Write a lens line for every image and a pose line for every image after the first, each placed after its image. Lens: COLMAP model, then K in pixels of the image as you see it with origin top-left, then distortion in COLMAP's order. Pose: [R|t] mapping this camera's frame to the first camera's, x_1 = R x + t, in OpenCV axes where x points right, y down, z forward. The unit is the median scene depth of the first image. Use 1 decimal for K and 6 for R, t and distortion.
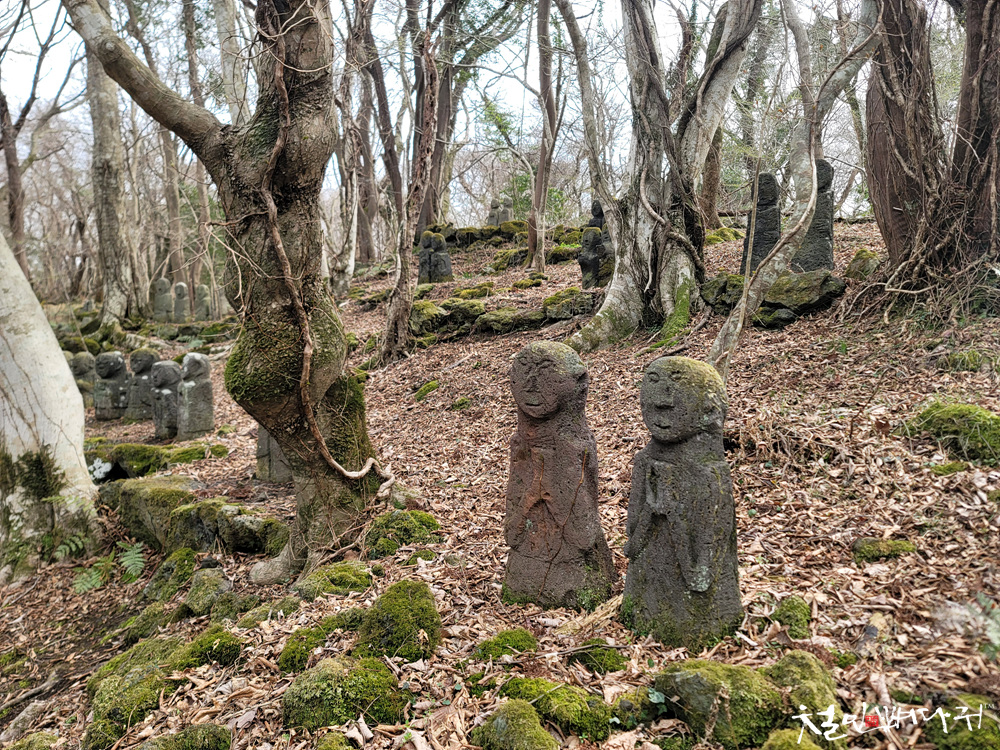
lens RADIAL K [[722.6, 0, 496.6], [0, 722.6, 371.7], [0, 0, 1]] dist [-0.007297, -0.003825]
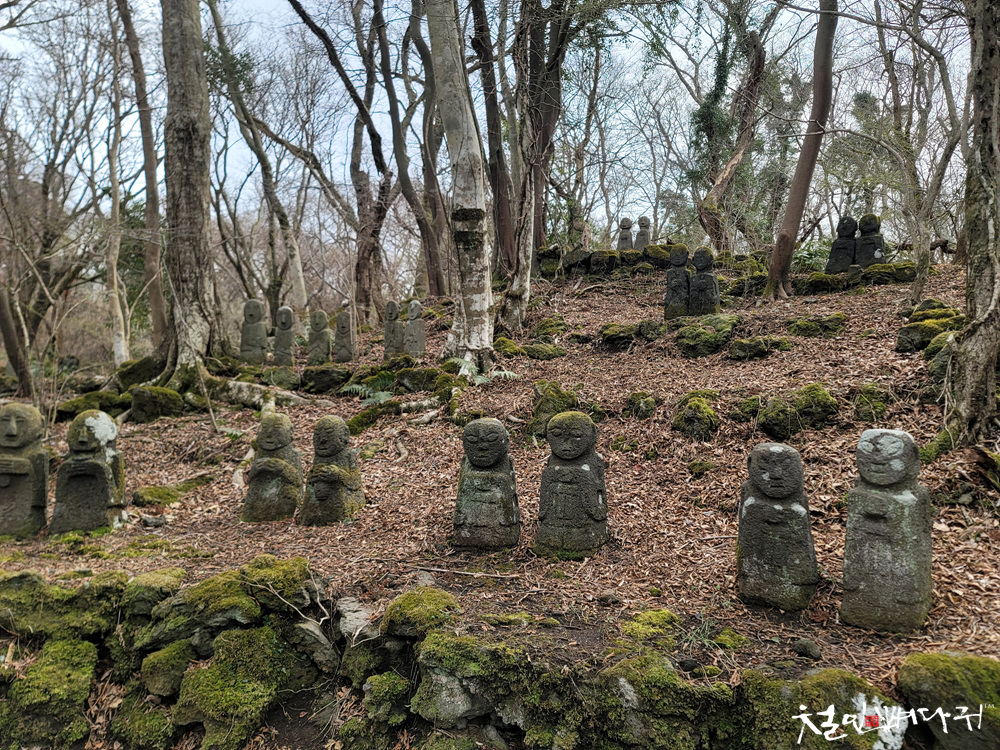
lens RADIAL K [[722.6, 0, 502.8], [0, 722.6, 378.7], [0, 0, 1]] dist [-0.007297, -0.003825]
pose [[0.983328, 0.007813, 0.181674, -0.370288], [0.001698, 0.998638, -0.052140, -0.019084], [-0.181834, 0.051579, 0.981976, 0.298997]]
